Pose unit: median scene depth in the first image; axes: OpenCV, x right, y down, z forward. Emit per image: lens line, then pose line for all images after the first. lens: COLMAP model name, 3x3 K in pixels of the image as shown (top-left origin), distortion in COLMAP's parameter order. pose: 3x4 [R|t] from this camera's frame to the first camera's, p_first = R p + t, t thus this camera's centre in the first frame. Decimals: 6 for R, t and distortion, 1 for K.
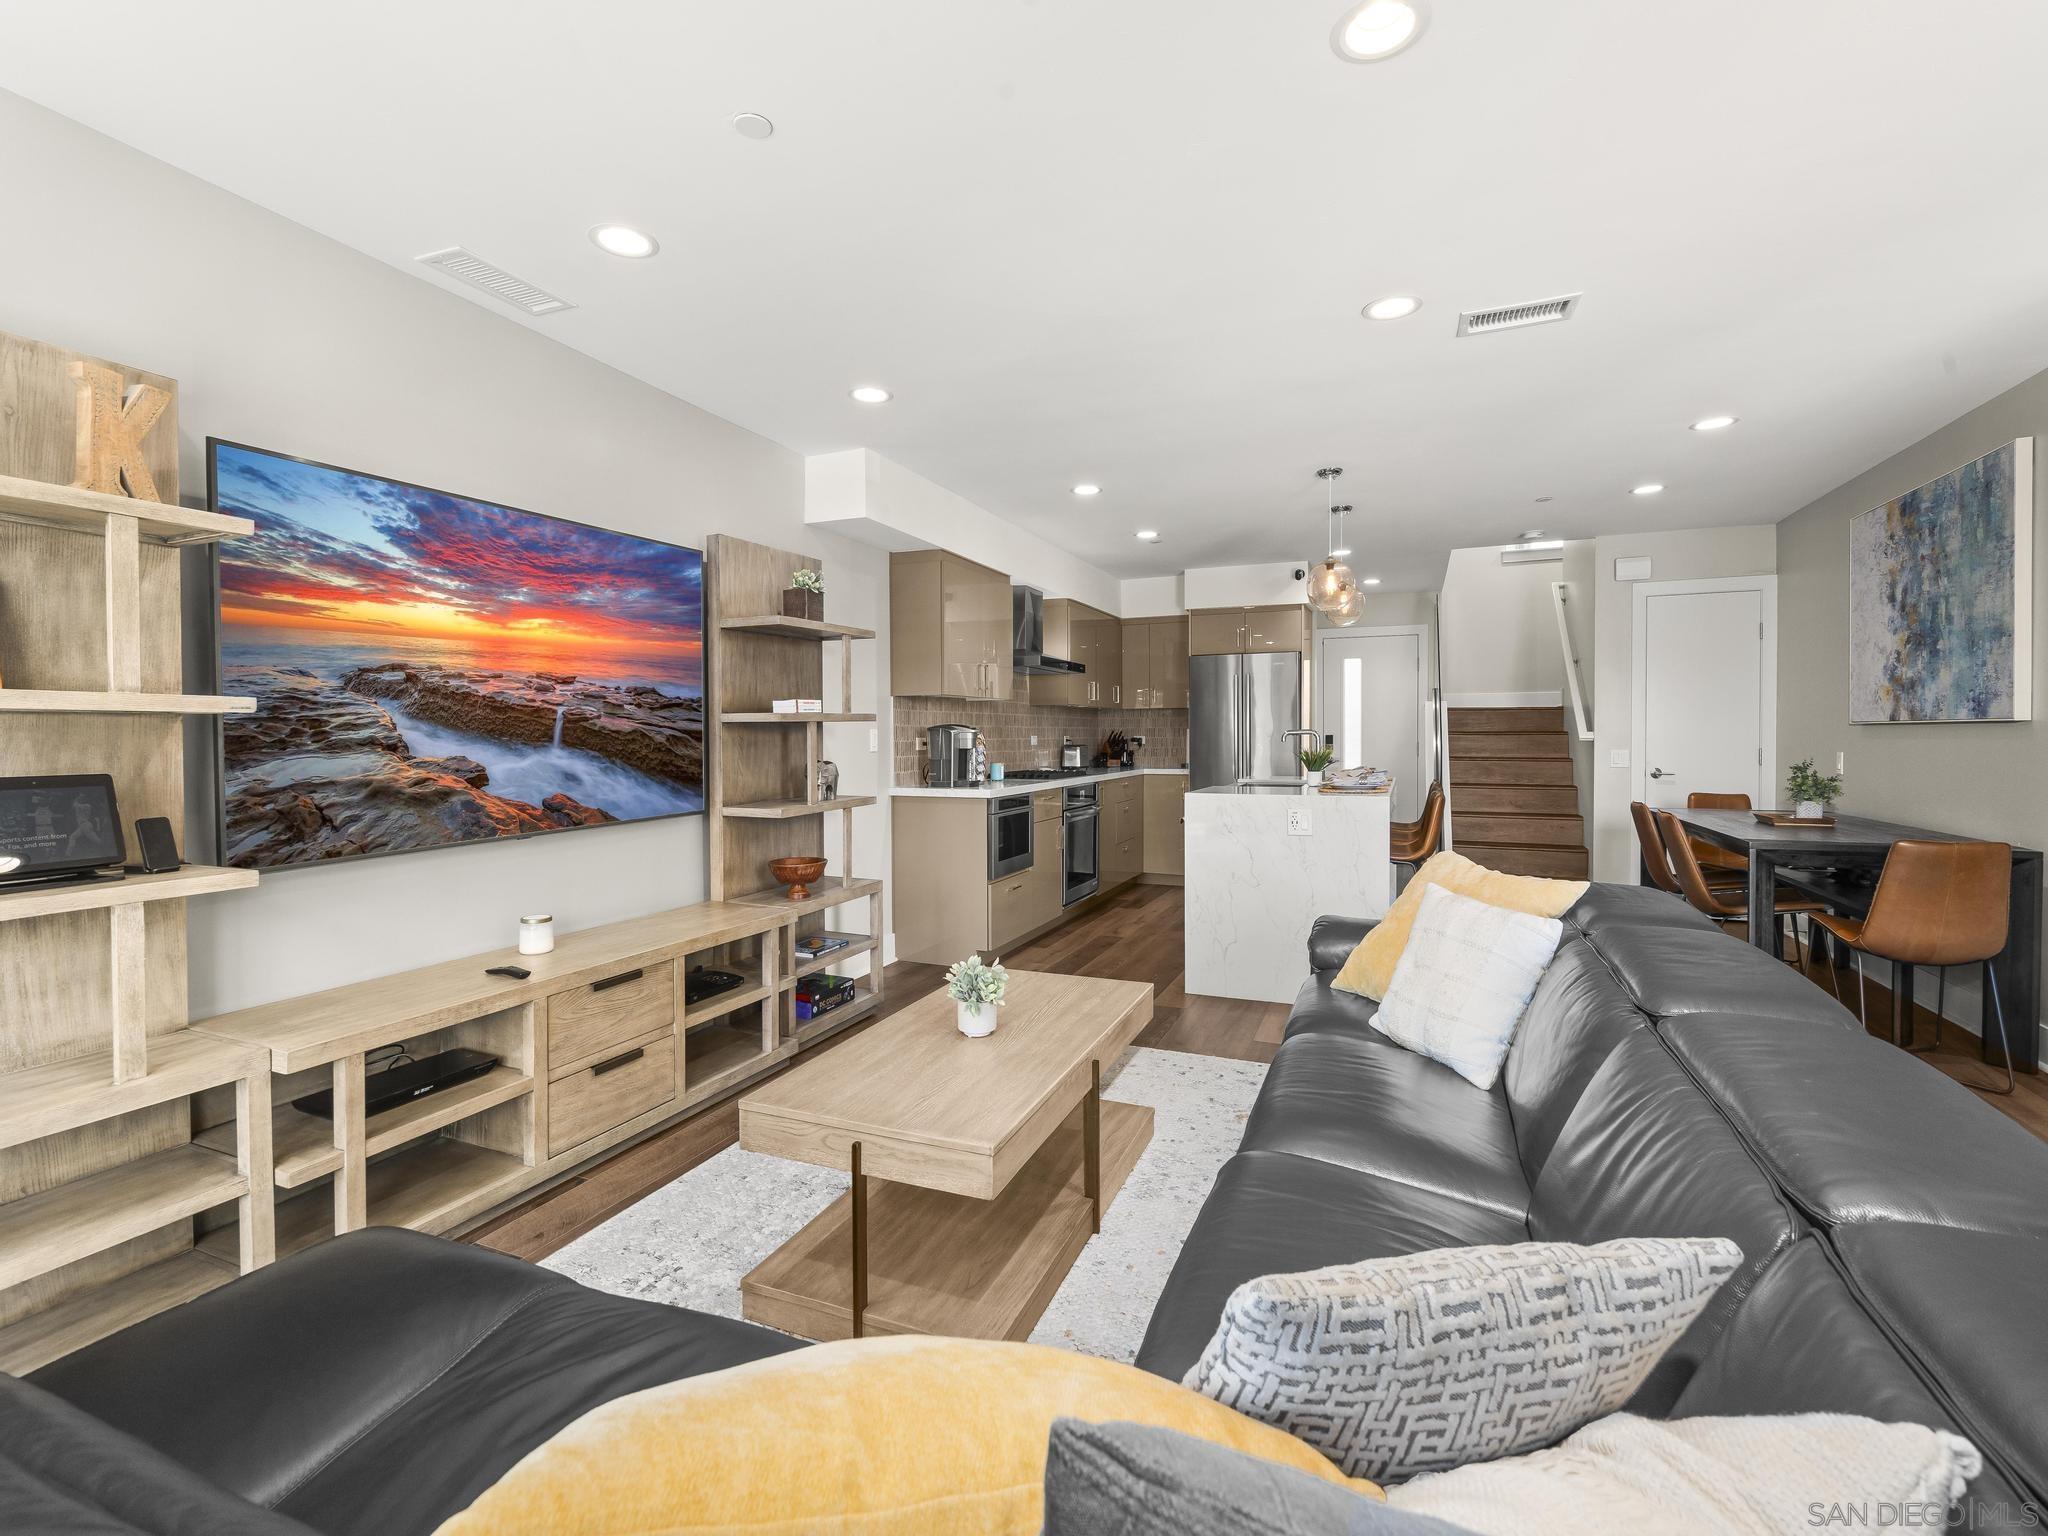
lens RADIAL K [[925.3, 0, 1020.0], [0, 925.3, 746.6], [0, 0, 1]] dist [-0.002888, 0.000990]
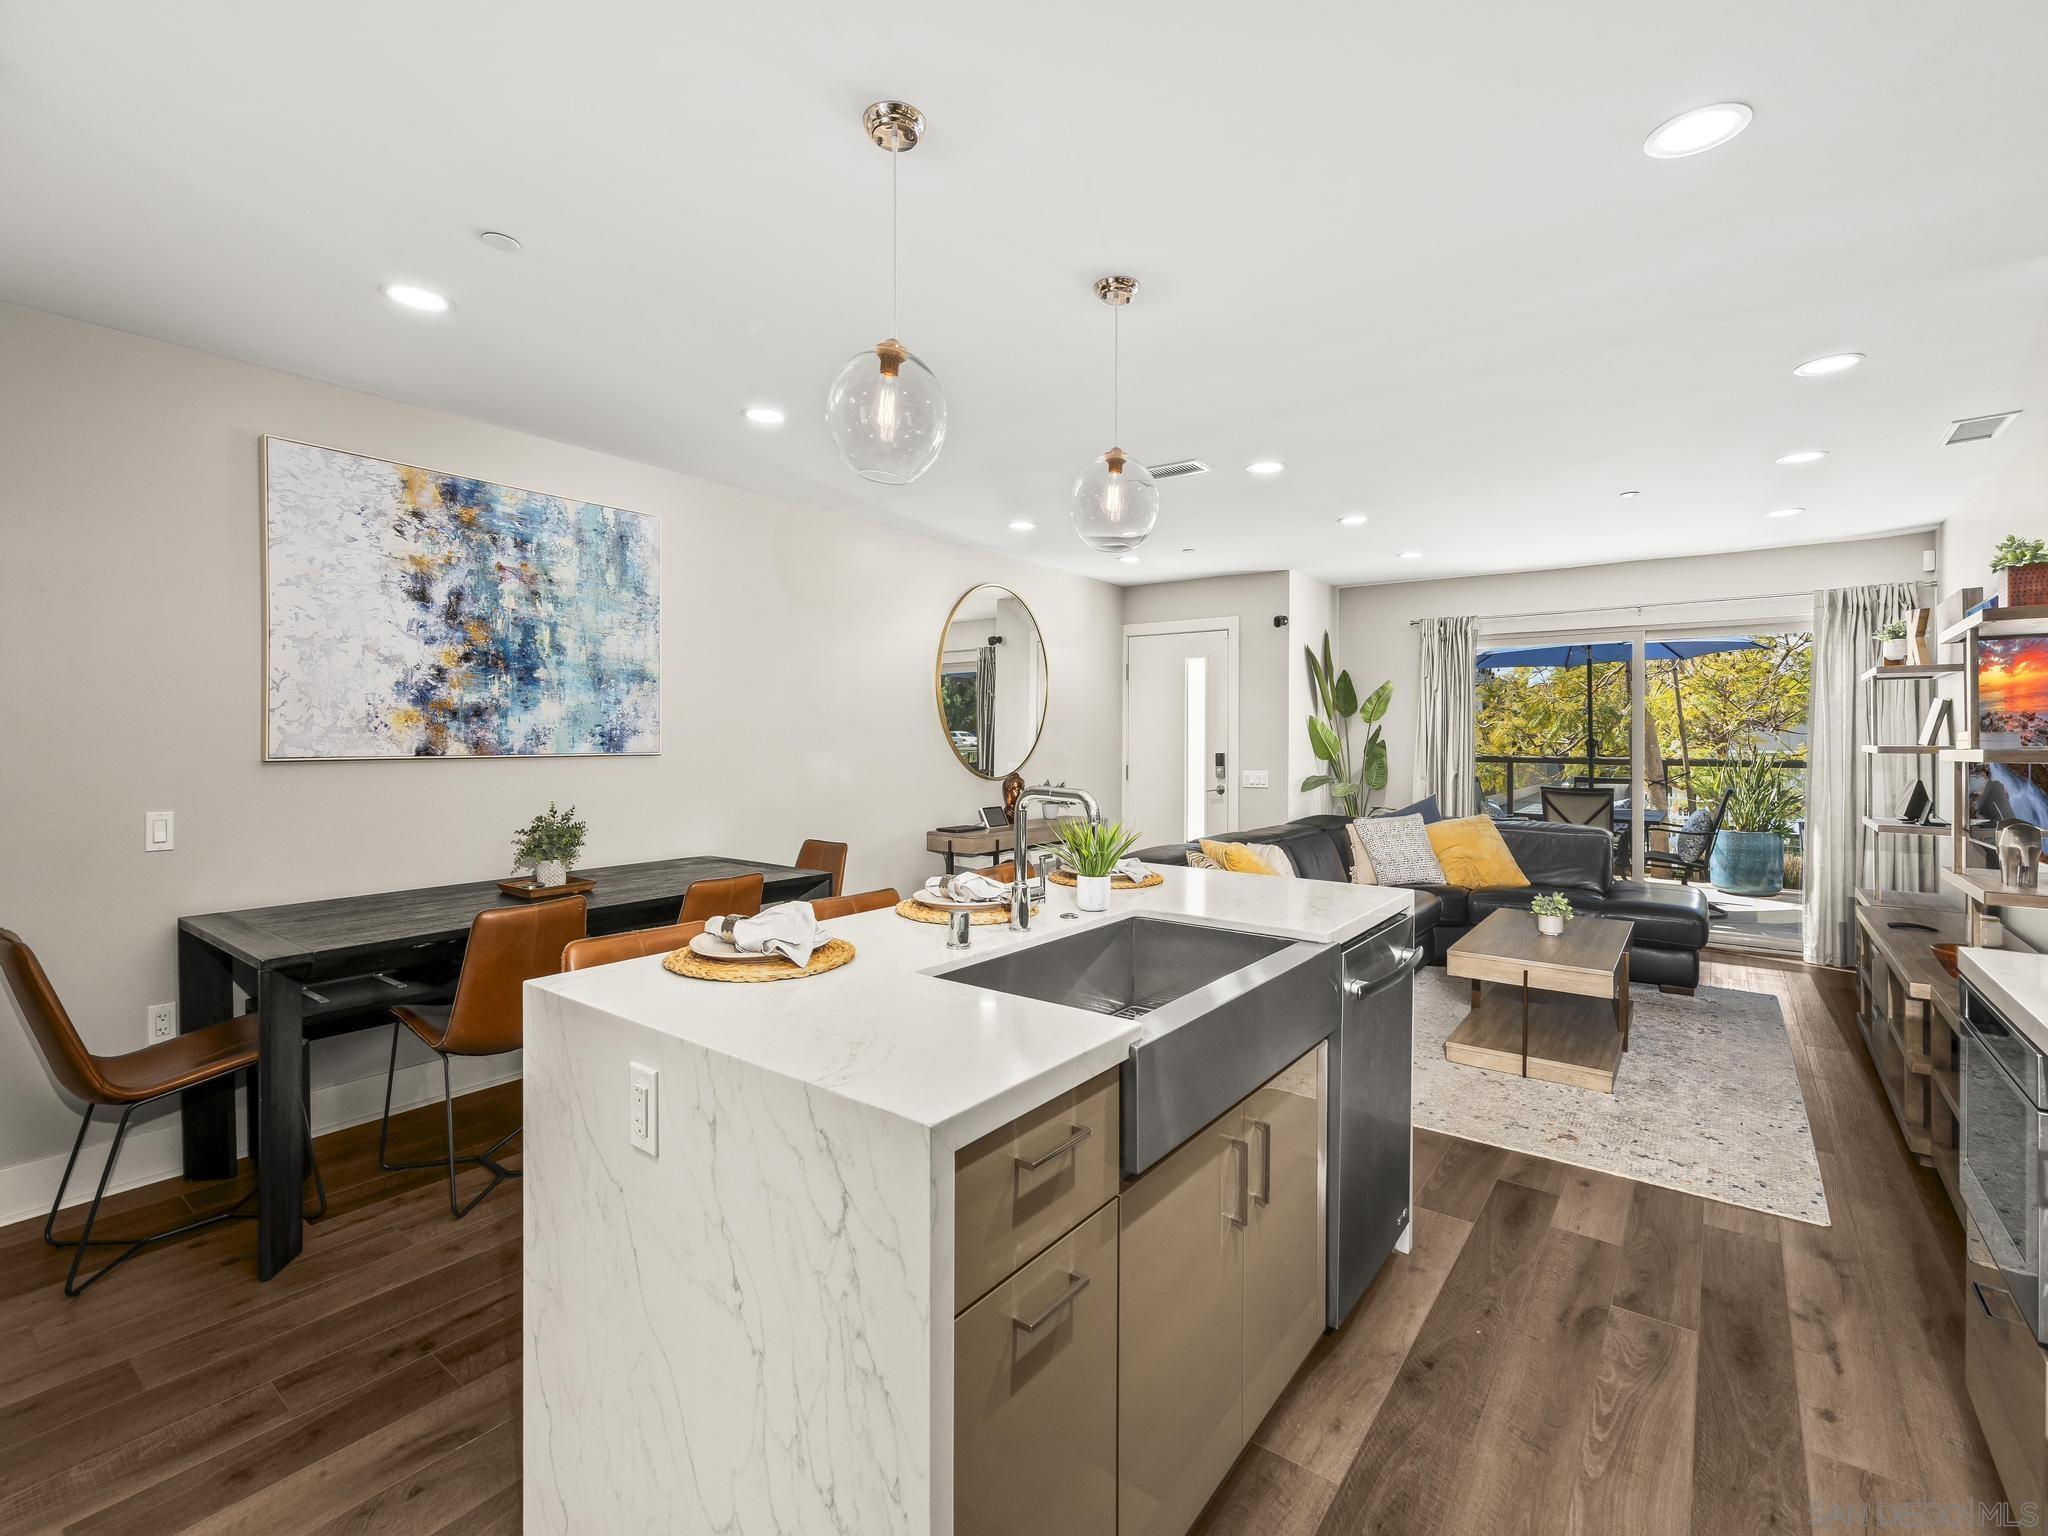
lens RADIAL K [[925.3, 0, 1005.8], [0, 925.3, 741.0], [0, 0, 1]] dist [-0.002888, 0.000990]
pose [[-0.969357, -0.001243, 0.245654, 0.295401], [0.004558, 0.999724, 0.023044, -0.058048], [-0.245615, 0.023457, -0.969084, 1.696618]]
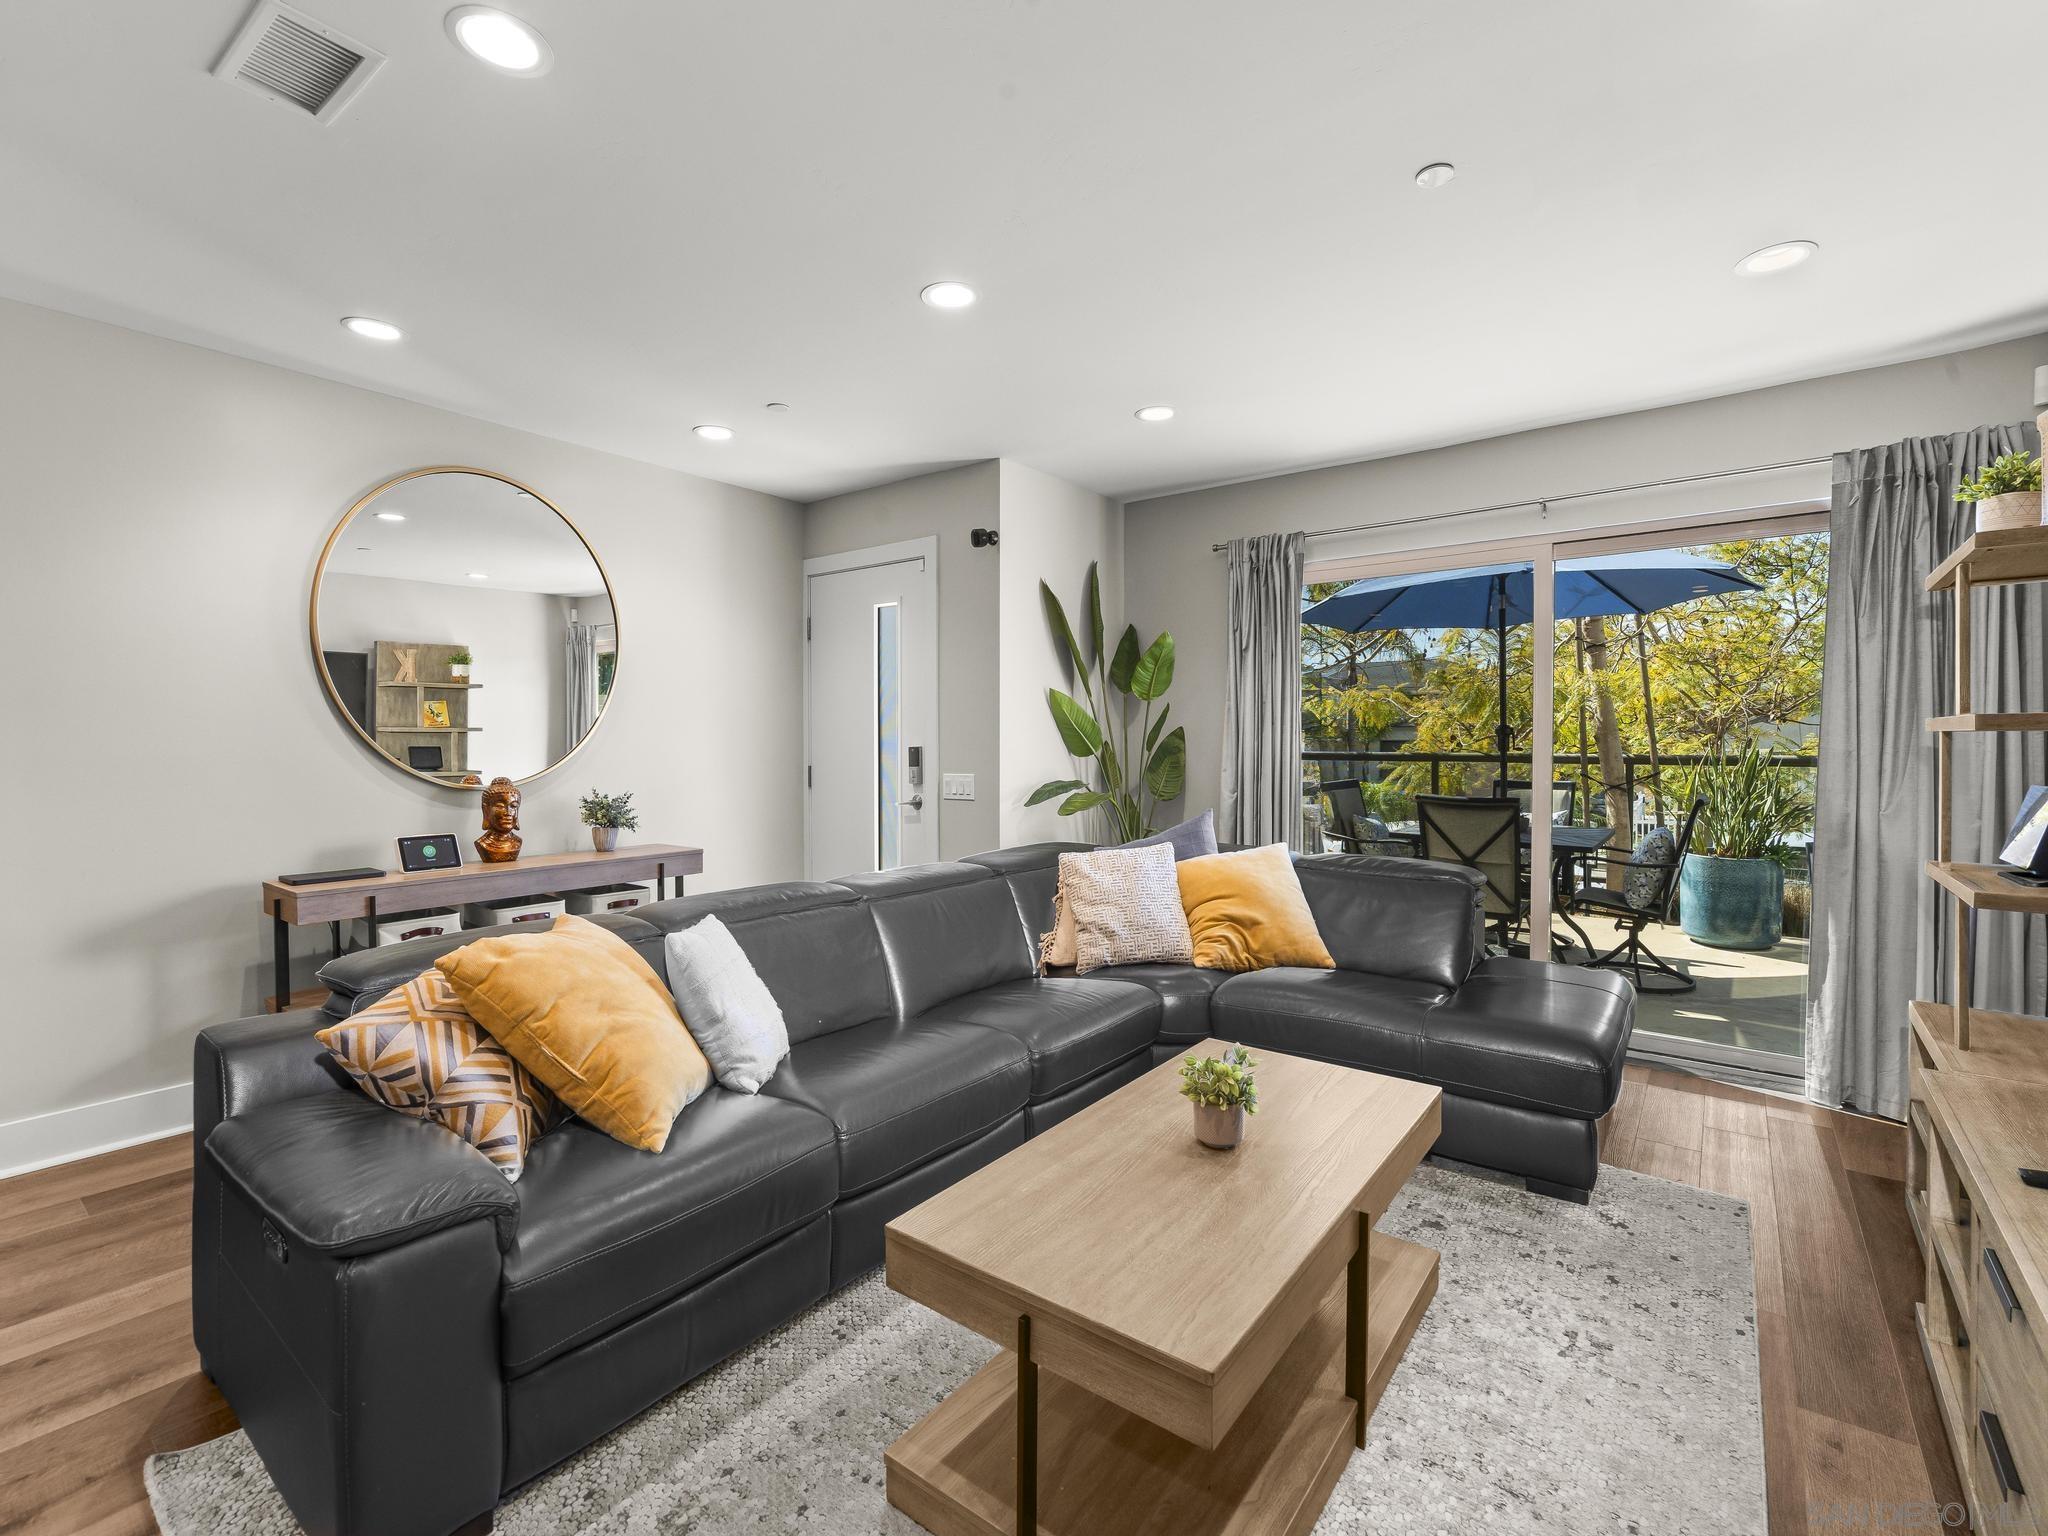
lens RADIAL K [[925.3, 0, 1012.3], [0, 925.3, 751.9], [0, 0, 1]] dist [-0.002888, 0.000990]
pose [[-0.967744, -0.000291, 0.251934, -0.052303], [0.008829, 0.999346, 0.035065, -0.027933], [-0.251779, 0.036159, -0.967109, 1.022658]]
